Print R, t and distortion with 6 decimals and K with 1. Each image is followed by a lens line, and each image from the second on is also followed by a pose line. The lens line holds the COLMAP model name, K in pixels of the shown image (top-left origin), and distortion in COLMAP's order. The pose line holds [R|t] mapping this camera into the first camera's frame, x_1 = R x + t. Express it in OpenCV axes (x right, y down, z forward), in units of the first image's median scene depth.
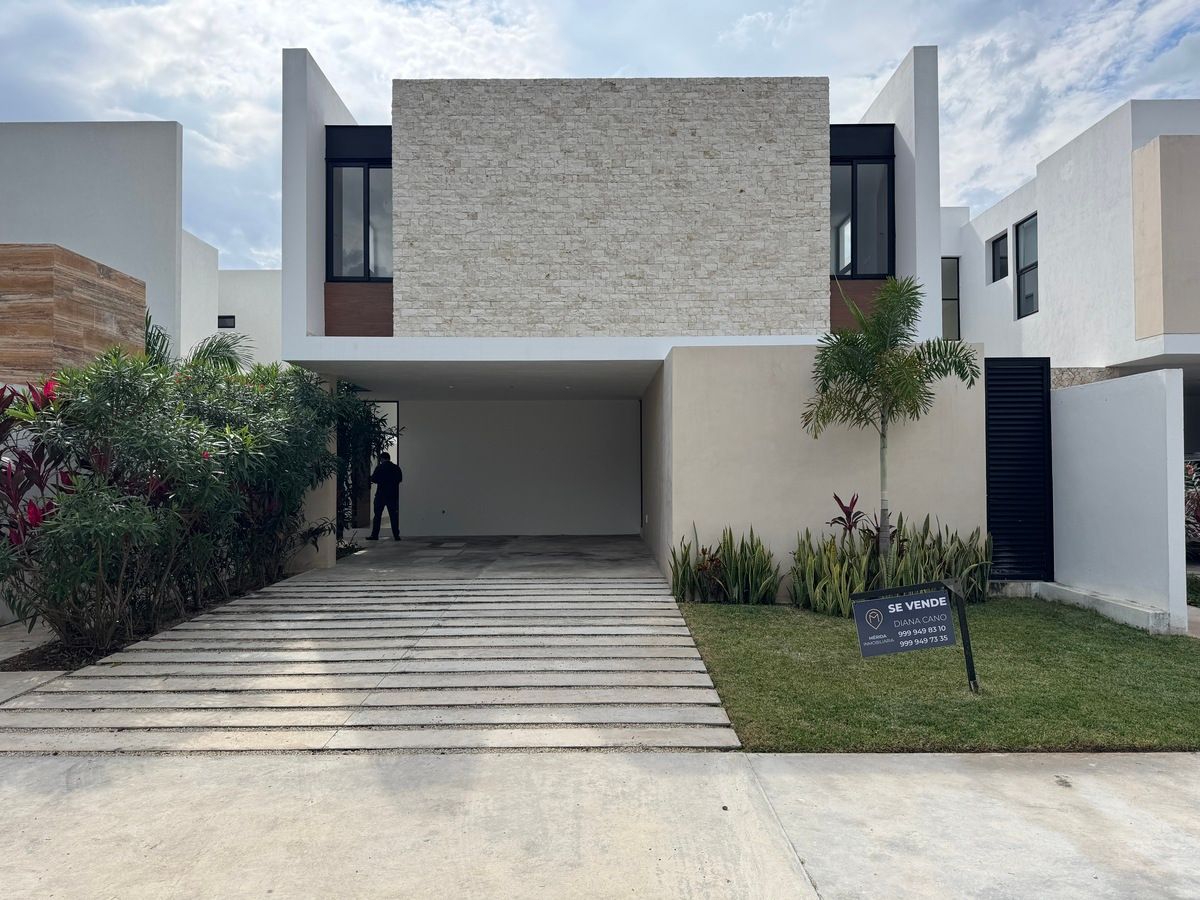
lens RADIAL K [[847.0, 0, 597.1], [0, 847.0, 450.5], [0, 0, 1]] dist [0.009354, -0.010349]
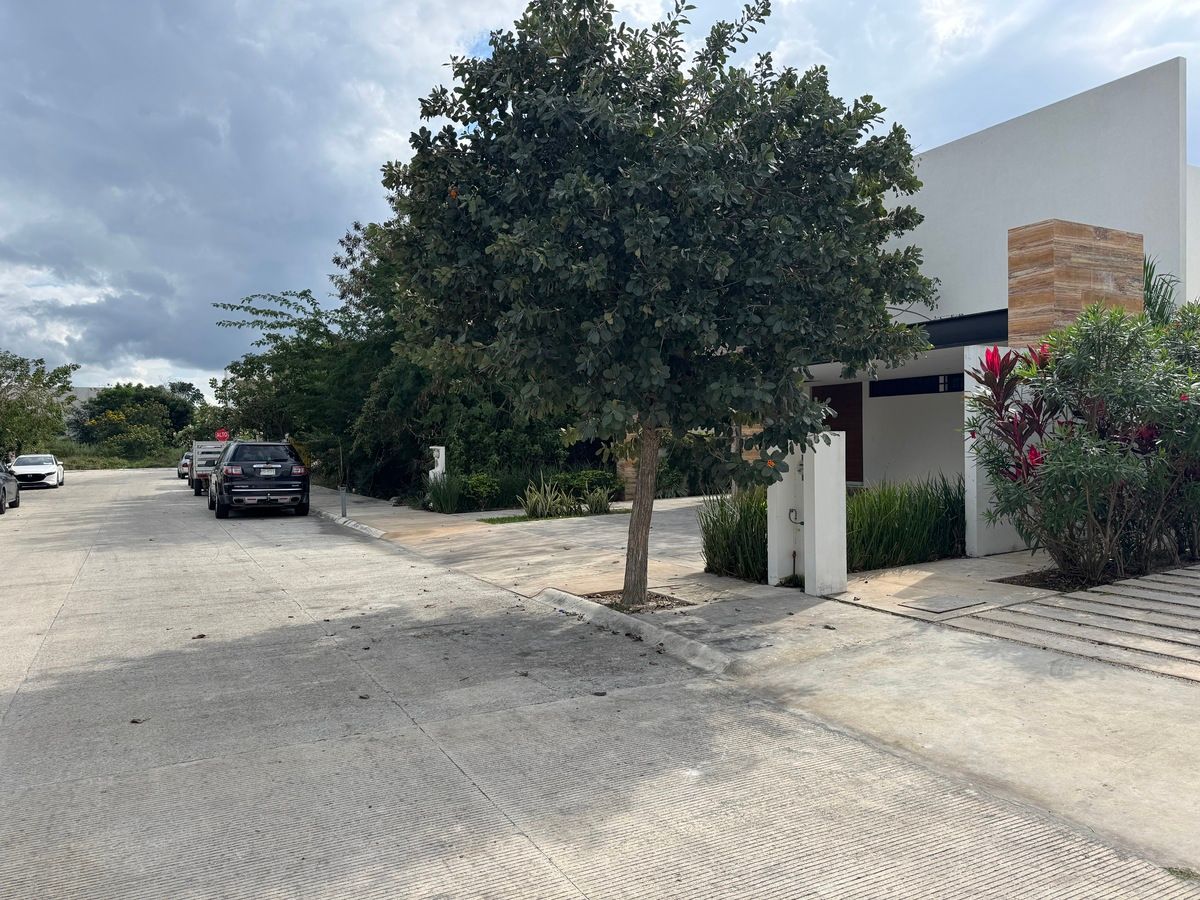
lens RADIAL K [[847.0, 0, 595.6], [0, 847.0, 450.7], [0, 0, 1]] dist [0.009354, -0.010349]
pose [[0.466961, 0.011030, -0.884209, 0.090662], [0.031403, 0.999085, 0.029048, 0.012723], [0.883720, -0.041331, 0.466187, -0.083923]]
